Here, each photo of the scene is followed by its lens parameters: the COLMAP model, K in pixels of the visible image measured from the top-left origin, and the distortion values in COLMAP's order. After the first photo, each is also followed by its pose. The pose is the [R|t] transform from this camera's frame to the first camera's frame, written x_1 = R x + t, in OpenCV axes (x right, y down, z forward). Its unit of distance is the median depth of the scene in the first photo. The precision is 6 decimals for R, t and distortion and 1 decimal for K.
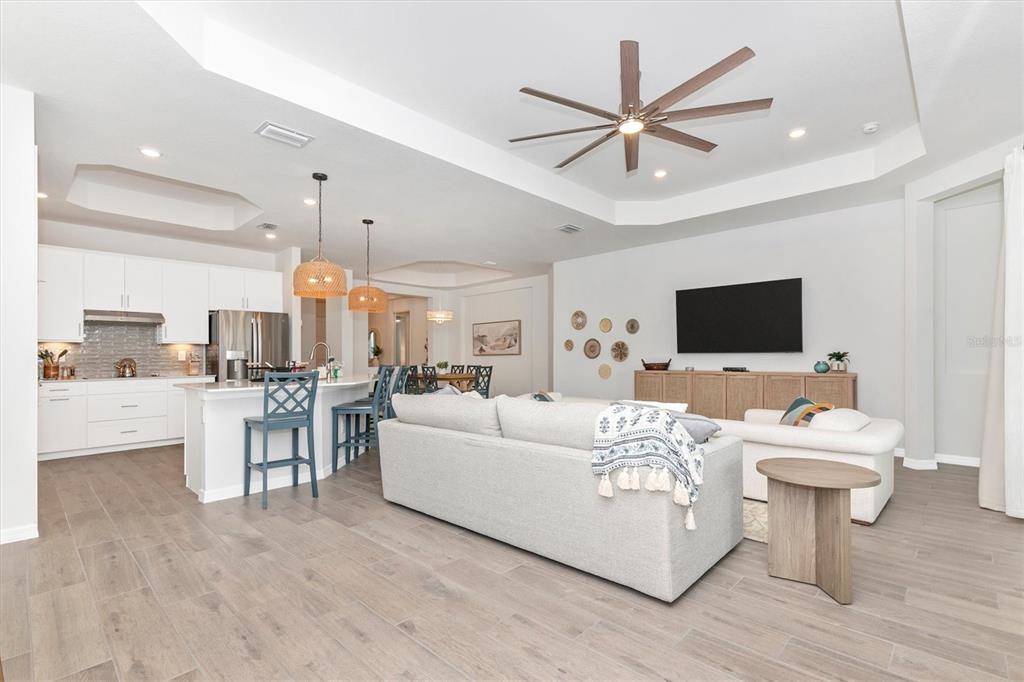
lens RADIAL K [[471.3, 0, 517.6], [0, 471.3, 344.1], [0, 0, 1]] dist [0.014088, -0.001282]
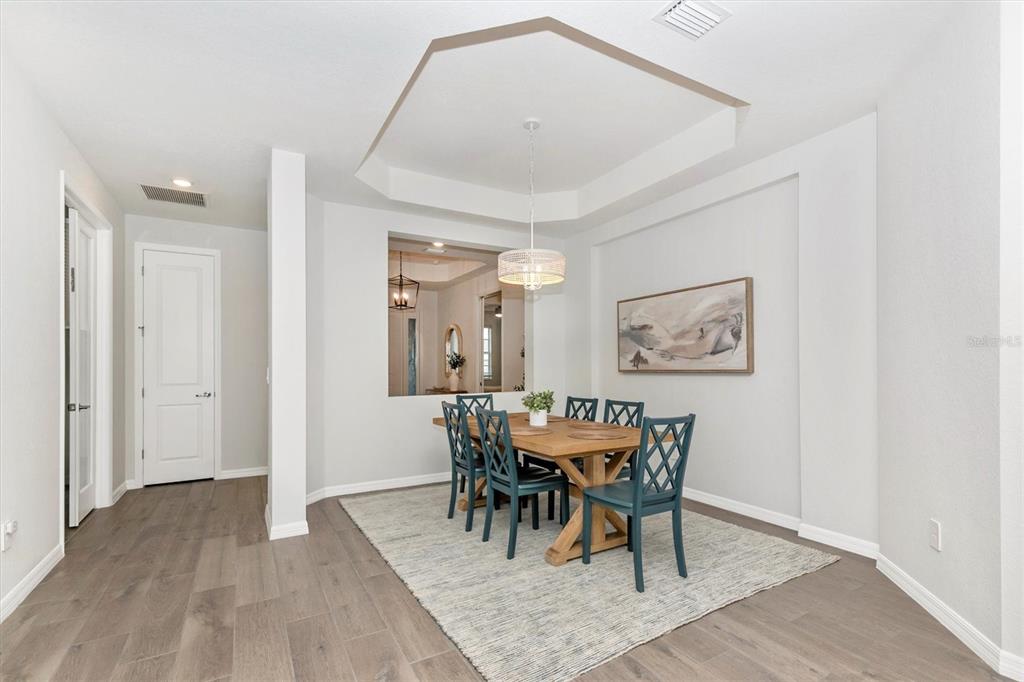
lens RADIAL K [[471.3, 0, 511.9], [0, 471.3, 362.1], [0, 0, 1]] dist [0.014088, -0.001282]
pose [[0.957013, 0.001493, -0.290040, -0.066203], [0.004292, 0.999804, 0.019310, 0.006392], [0.290012, -0.019725, 0.956820, 0.590206]]
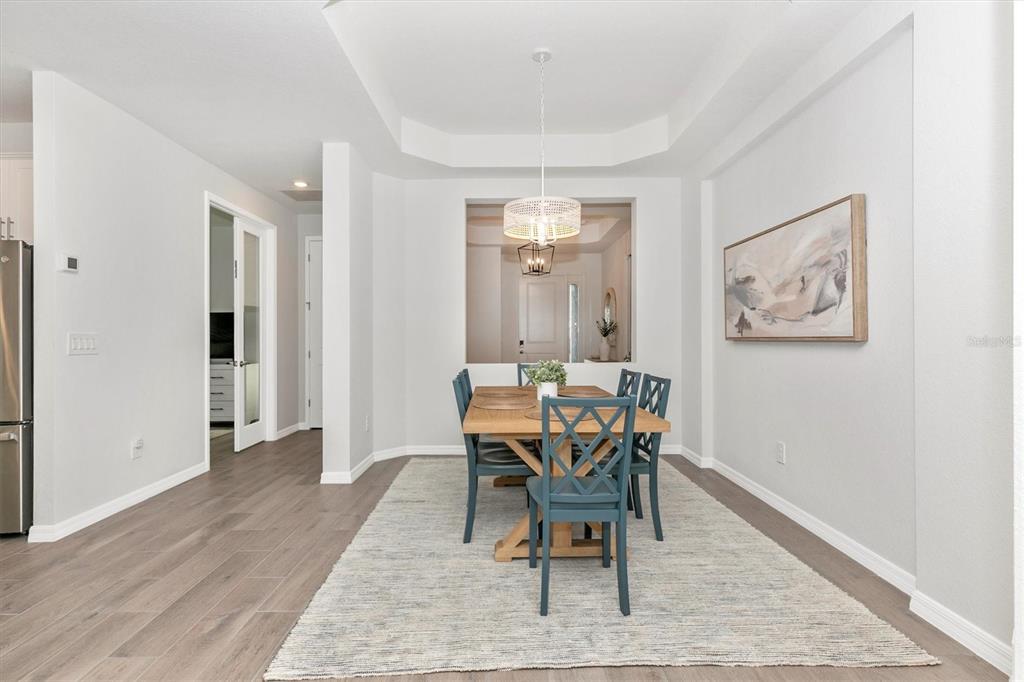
lens RADIAL K [[492.6, 0, 508.6], [0, 492.6, 332.7], [0, 0, 1]] dist [-0.000029, 0.001381]
pose [[0.679081, 0.000590, -0.734063, 0.067395], [0.018630, 0.999664, 0.018038, 0.010513], [0.733827, -0.025924, 0.678842, 0.698207]]
